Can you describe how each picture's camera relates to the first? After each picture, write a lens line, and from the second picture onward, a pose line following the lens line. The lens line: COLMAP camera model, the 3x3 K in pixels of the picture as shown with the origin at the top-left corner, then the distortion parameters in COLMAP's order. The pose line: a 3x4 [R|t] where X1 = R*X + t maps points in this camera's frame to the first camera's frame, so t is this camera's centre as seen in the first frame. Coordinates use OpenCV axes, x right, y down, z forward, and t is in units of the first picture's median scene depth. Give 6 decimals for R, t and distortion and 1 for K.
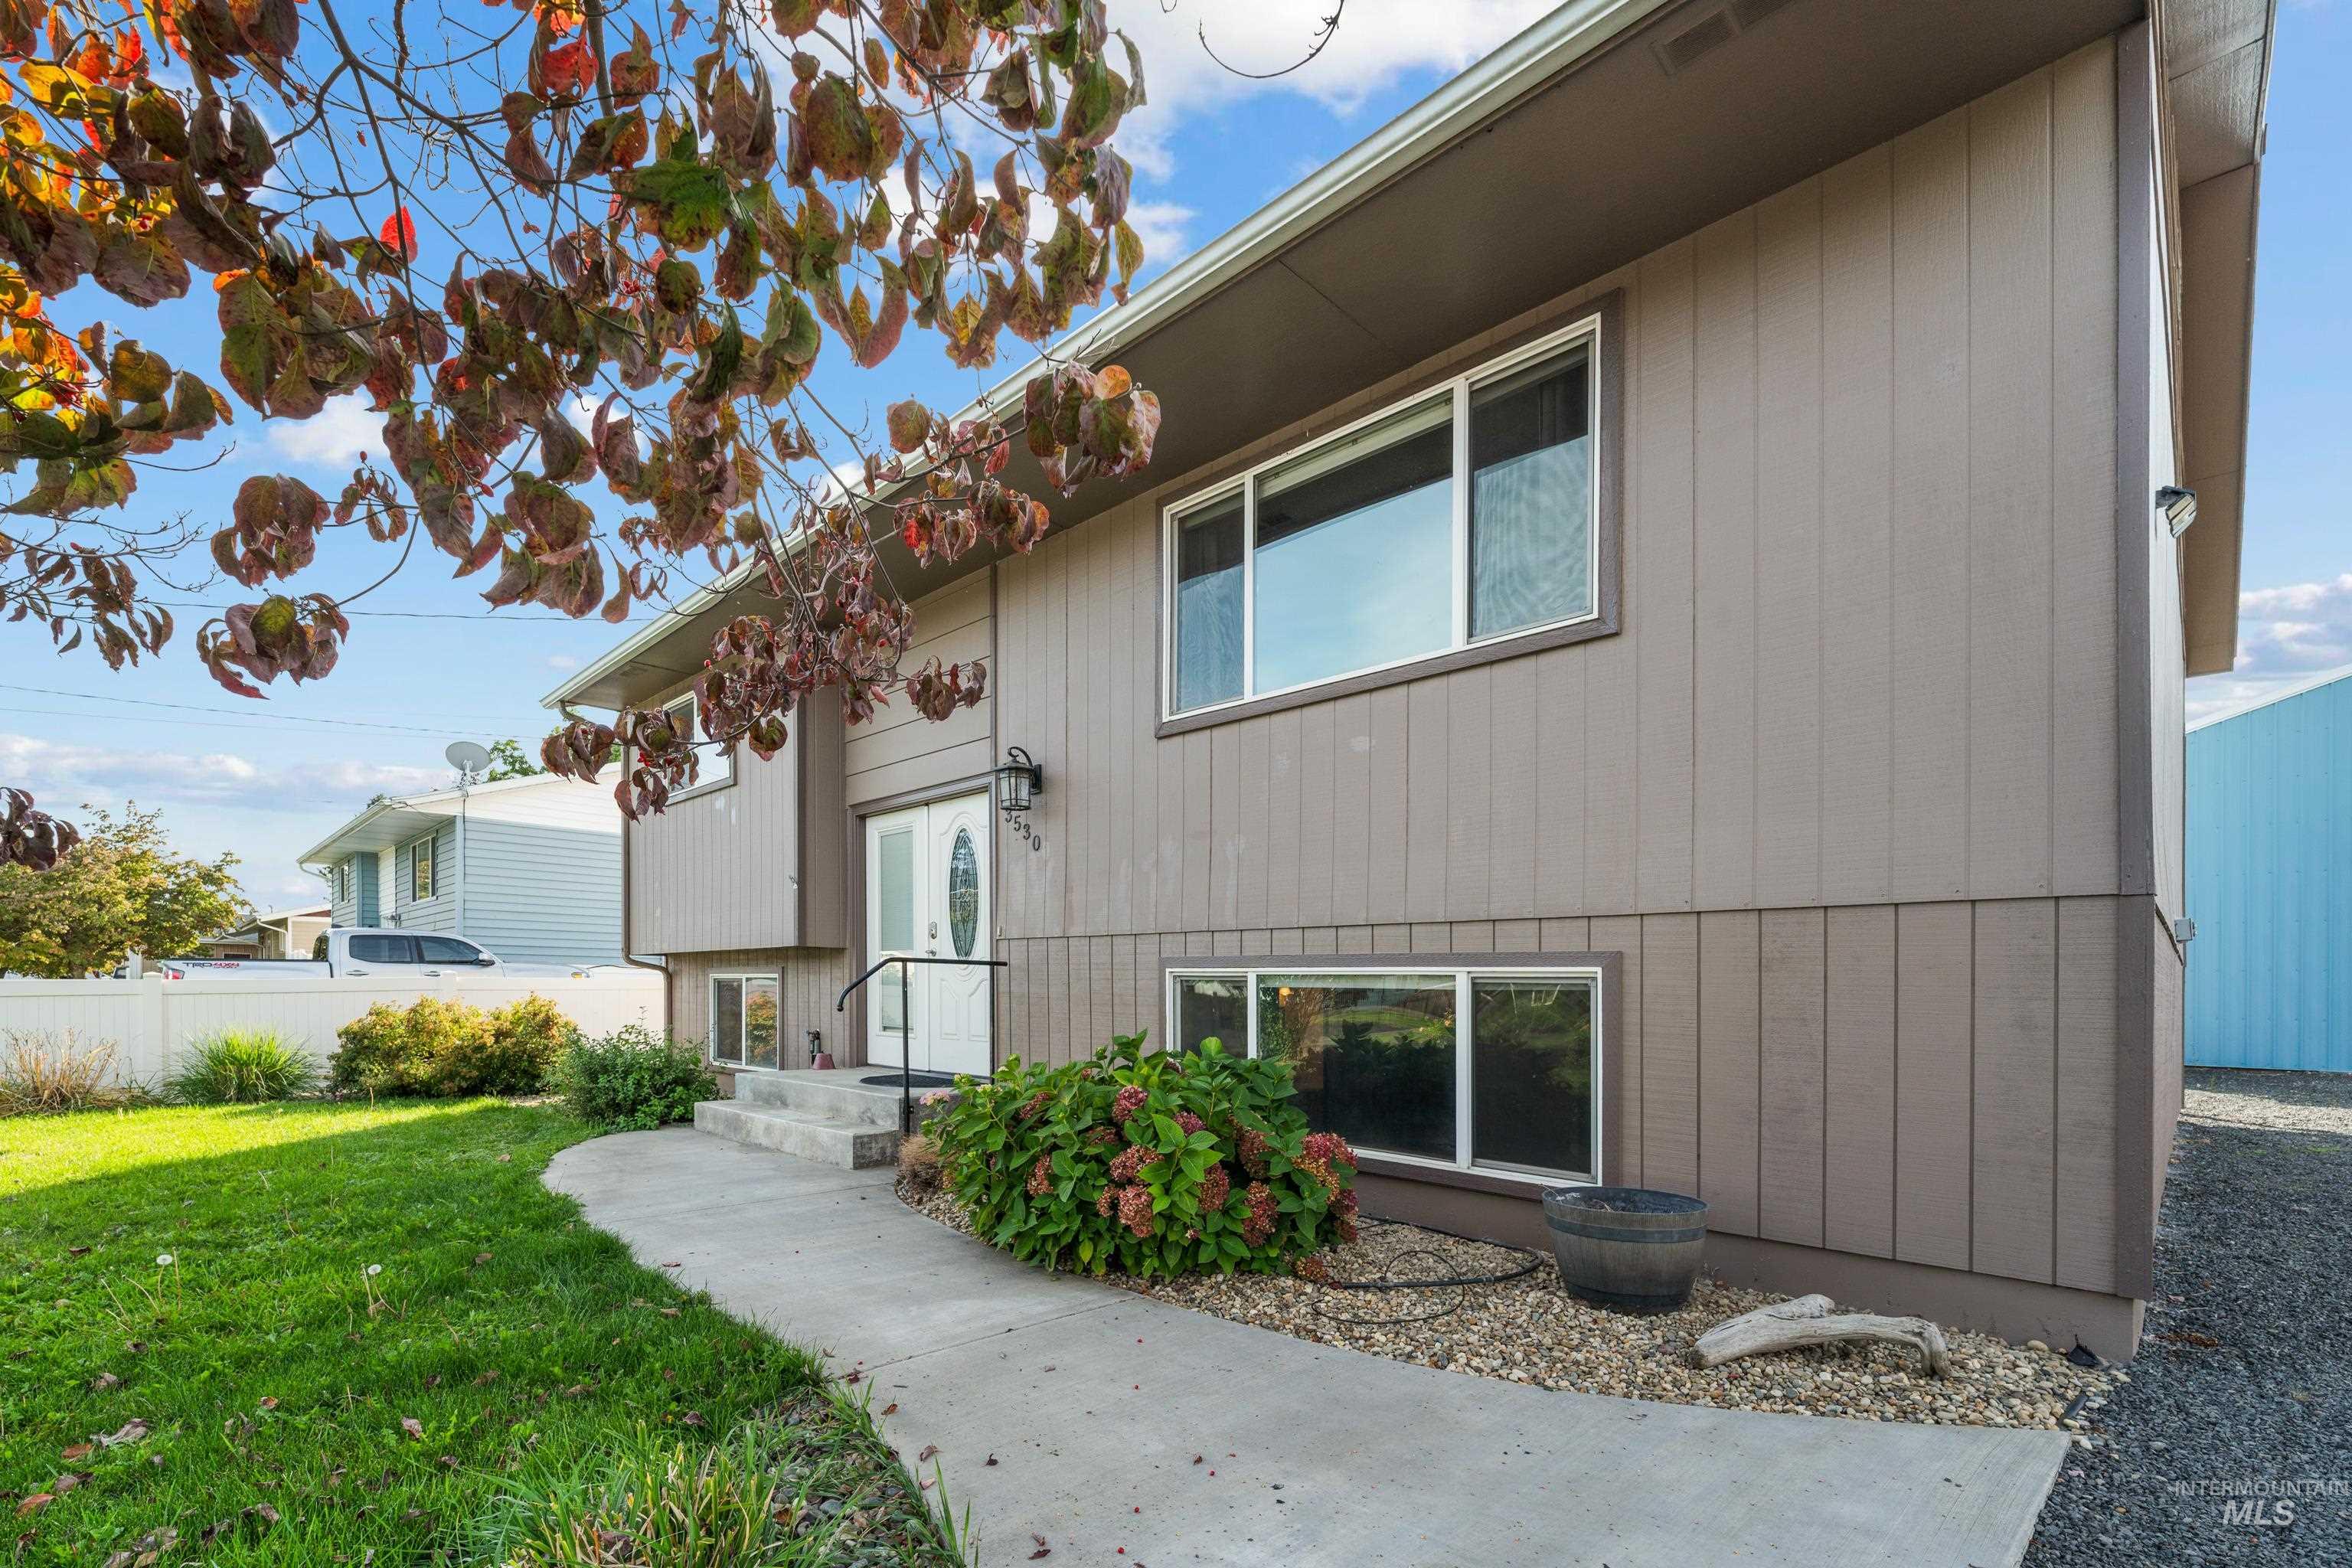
lens RADIAL K [[1038.3, 0, 1150.7], [0, 1038.3, 963.8], [0, 0, 1]] dist [0.027509, -0.020395]
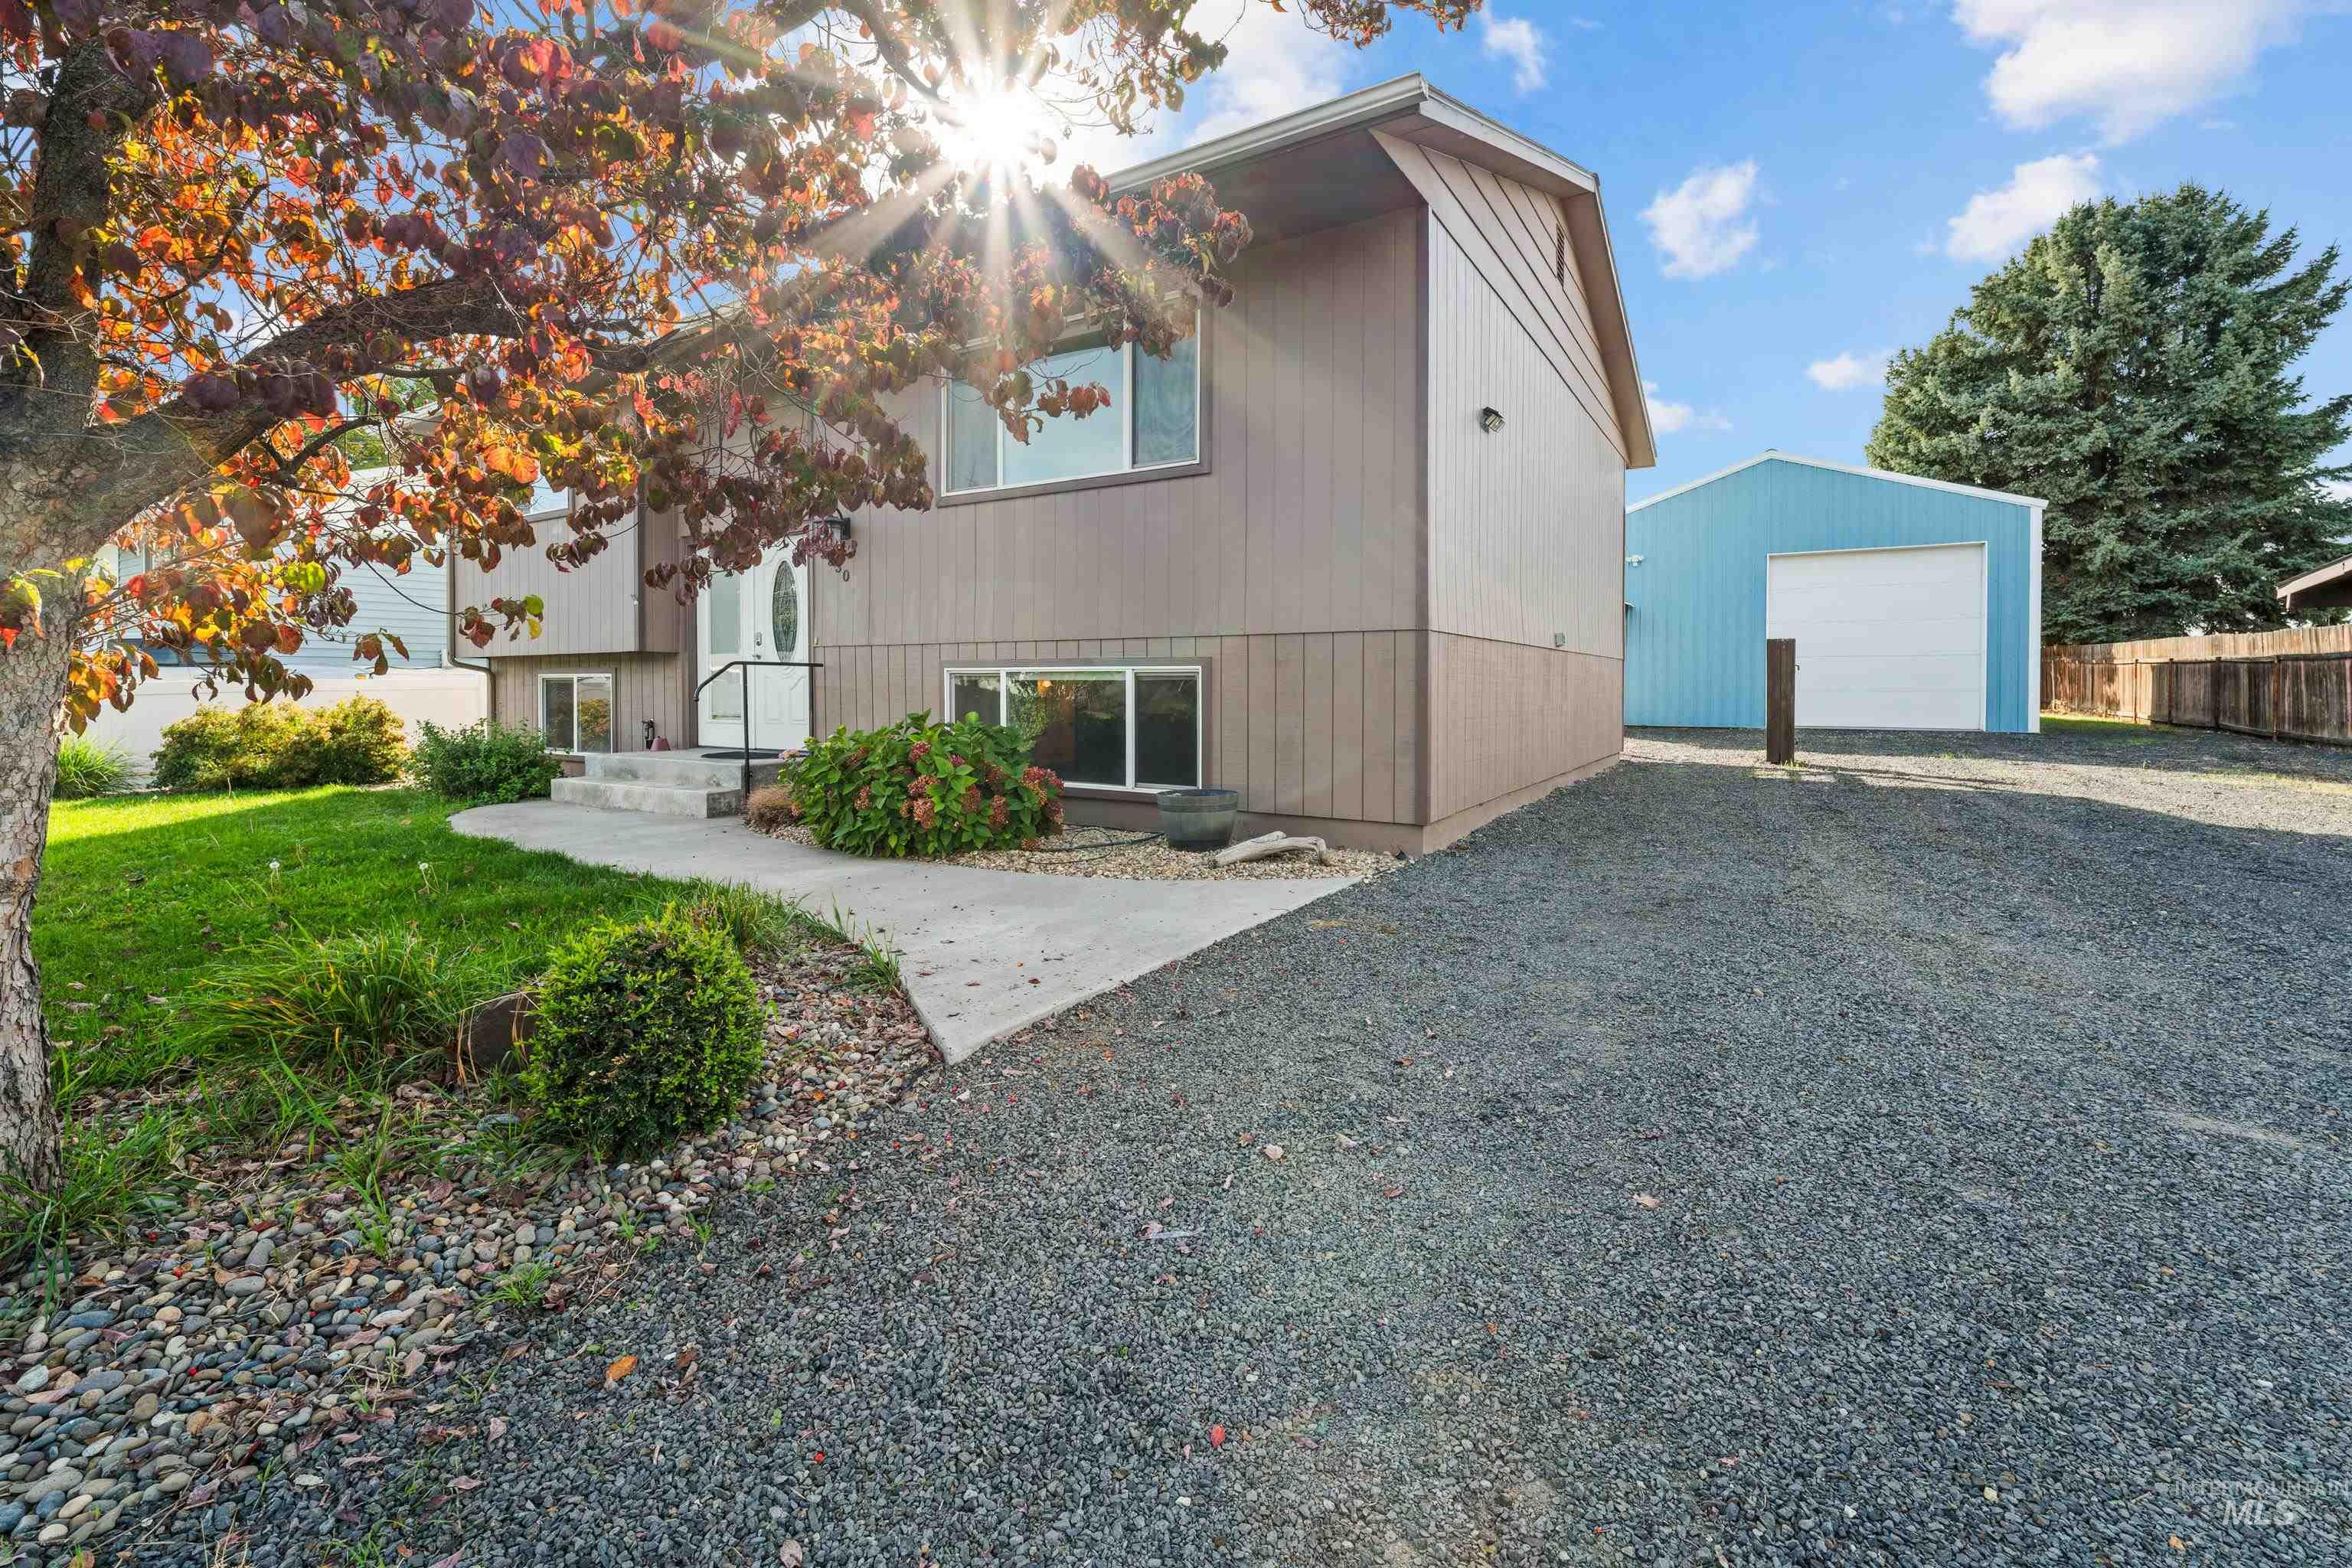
lens RADIAL K [[1000.1, 0, 1174.1], [0, 1000.1, 661.2], [0, 0, 1]] dist [0.004001, 0.000210]
pose [[0.972446, -0.007143, 0.233017, 0.002371], [0.006529, 0.999973, 0.003407, -0.006863], [-0.233035, -0.001792, 0.972467, -0.396031]]
